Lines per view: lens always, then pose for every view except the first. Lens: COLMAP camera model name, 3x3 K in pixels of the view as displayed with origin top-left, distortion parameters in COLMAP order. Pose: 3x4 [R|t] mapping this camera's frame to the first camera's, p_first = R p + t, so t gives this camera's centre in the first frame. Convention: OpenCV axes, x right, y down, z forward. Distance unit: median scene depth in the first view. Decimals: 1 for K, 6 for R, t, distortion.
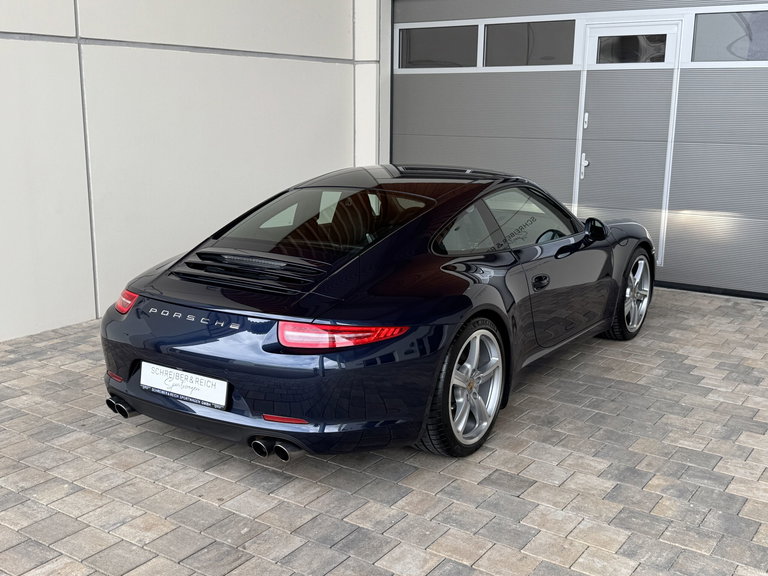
lens RADIAL K [[855.7, 0, 384.0], [0, 855.7, 288.0], [0, 0, 1]] dist [0.215033, -0.511837]
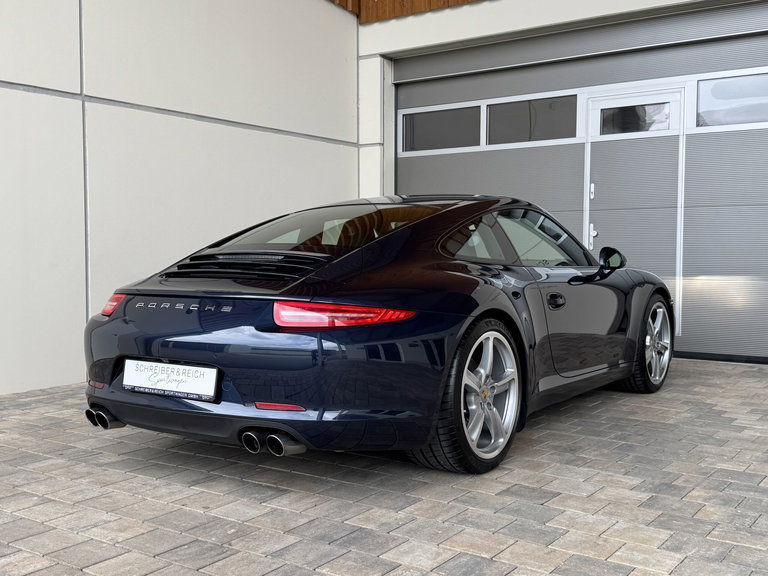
lens RADIAL K [[856.7, 0, 379.5], [0, 856.7, 288.7], [0, 0, 1]] dist [0.201438, -0.462574]
pose [[0.999909, -0.007270, -0.011341, 0.000785], [0.005281, 0.986032, -0.166473, 0.146205], [0.012393, 0.166398, 0.985981, 0.074839]]
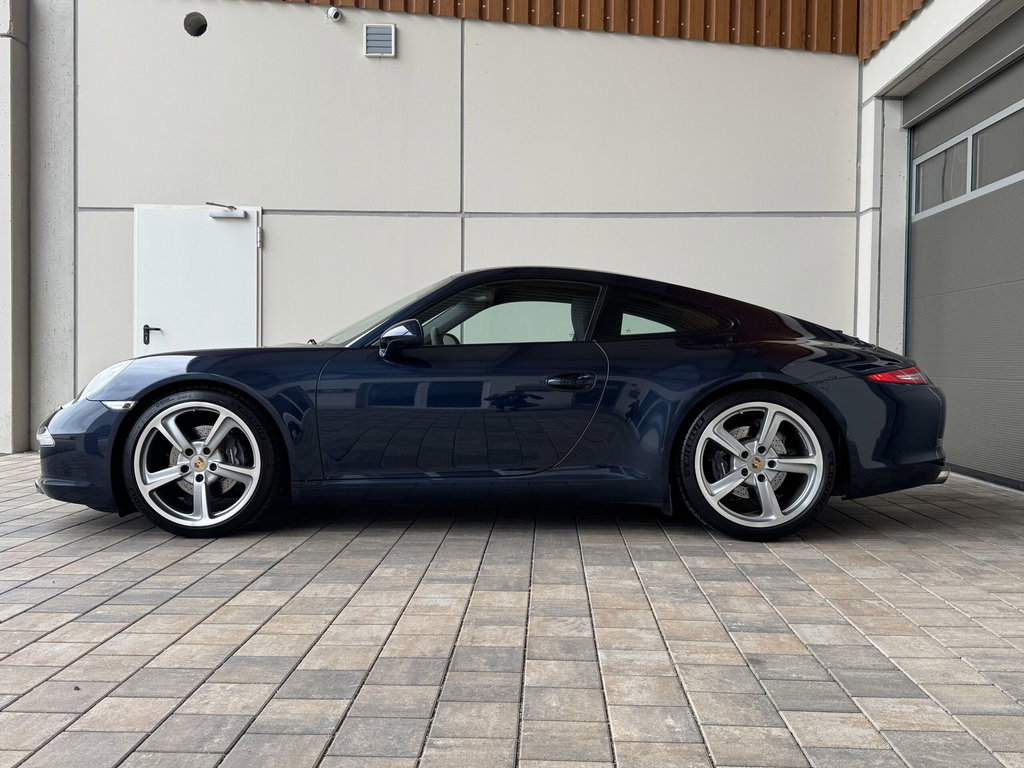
lens RADIAL K [[942.8, 0, 512.3], [0, 942.8, 382.7], [0, 0, 1]] dist [0.014237, 0.008442]
pose [[0.535745, 0.012970, -0.844280, 1.098194], [-0.178441, 0.979039, -0.098190, 0.075078], [0.825310, 0.203259, 0.526830, 0.618122]]
